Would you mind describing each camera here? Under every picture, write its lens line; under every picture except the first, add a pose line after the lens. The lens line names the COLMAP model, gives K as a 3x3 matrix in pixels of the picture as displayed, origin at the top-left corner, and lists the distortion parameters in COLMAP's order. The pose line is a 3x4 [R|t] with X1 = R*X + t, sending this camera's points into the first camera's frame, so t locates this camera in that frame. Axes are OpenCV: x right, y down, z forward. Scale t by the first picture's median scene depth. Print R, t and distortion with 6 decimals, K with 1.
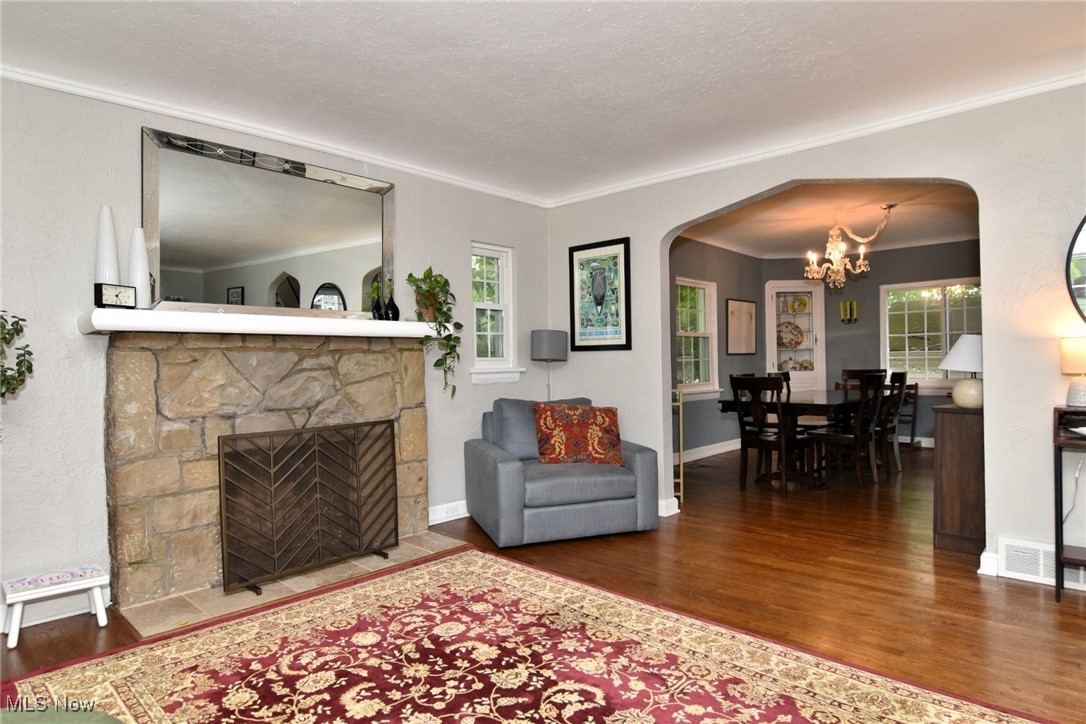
lens RADIAL K [[626.7, 0, 542.4], [0, 626.7, 358.3], [0, 0, 1]] dist [-0.007083, -0.000842]
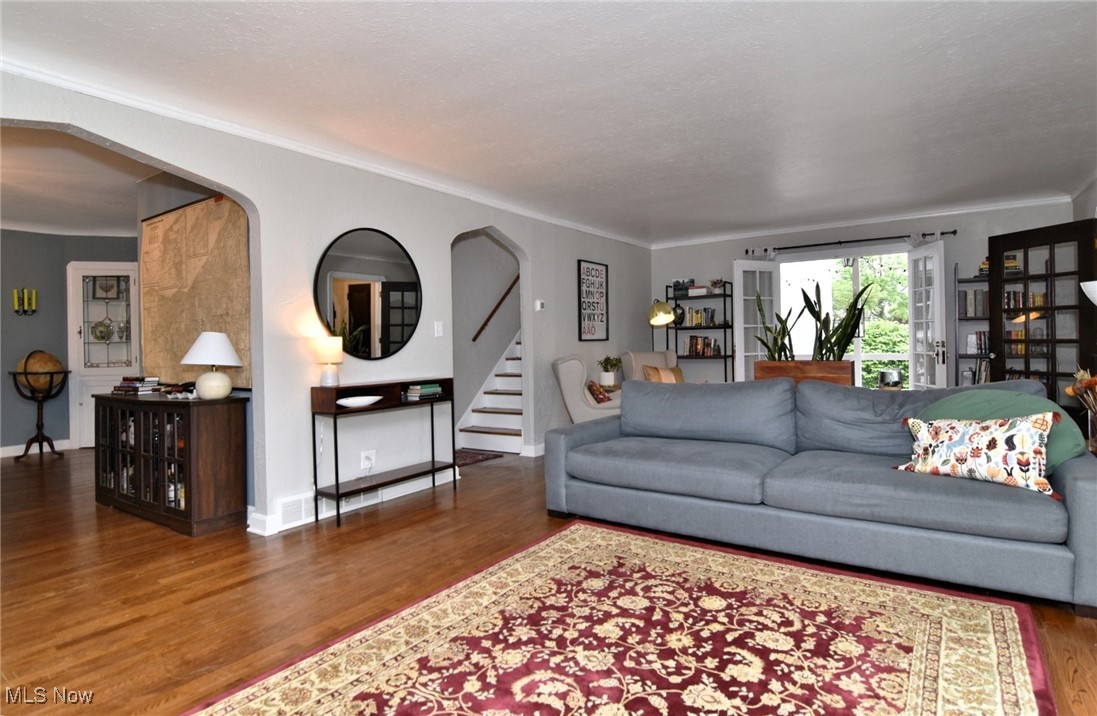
lens RADIAL K [[579.8, 0, 527.6], [0, 579.8, 344.7], [0, 0, 1]] dist [-0.003440, -0.000386]
pose [[-0.121790, 0.016290, 0.992422, -0.557054], [0.020061, 0.999701, -0.013948, 0.010162], [-0.992353, 0.018210, -0.122080, 0.780290]]
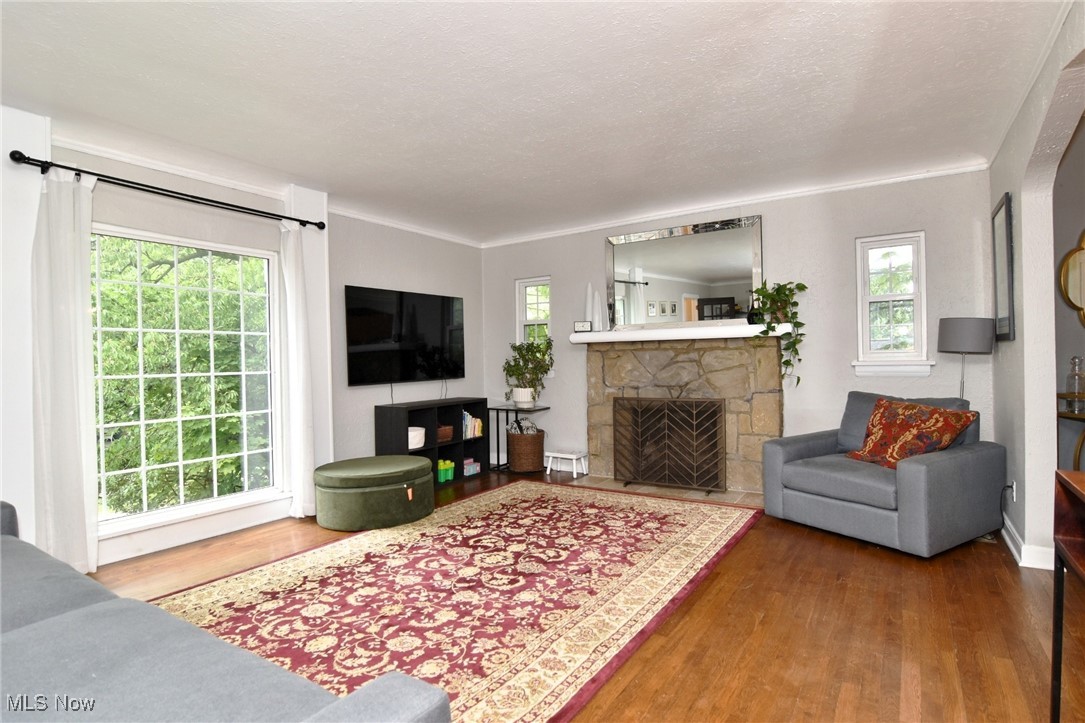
lens RADIAL K [[560.5, 0, 541.7], [0, 560.5, 362.0], [0, 0, 1]] dist [-0.002694, -0.000341]
pose [[0.177835, 0.017273, -0.983909, 1.259667], [0.020424, 0.999566, 0.021239, -0.023533], [0.983848, -0.023872, 0.177405, 0.565295]]
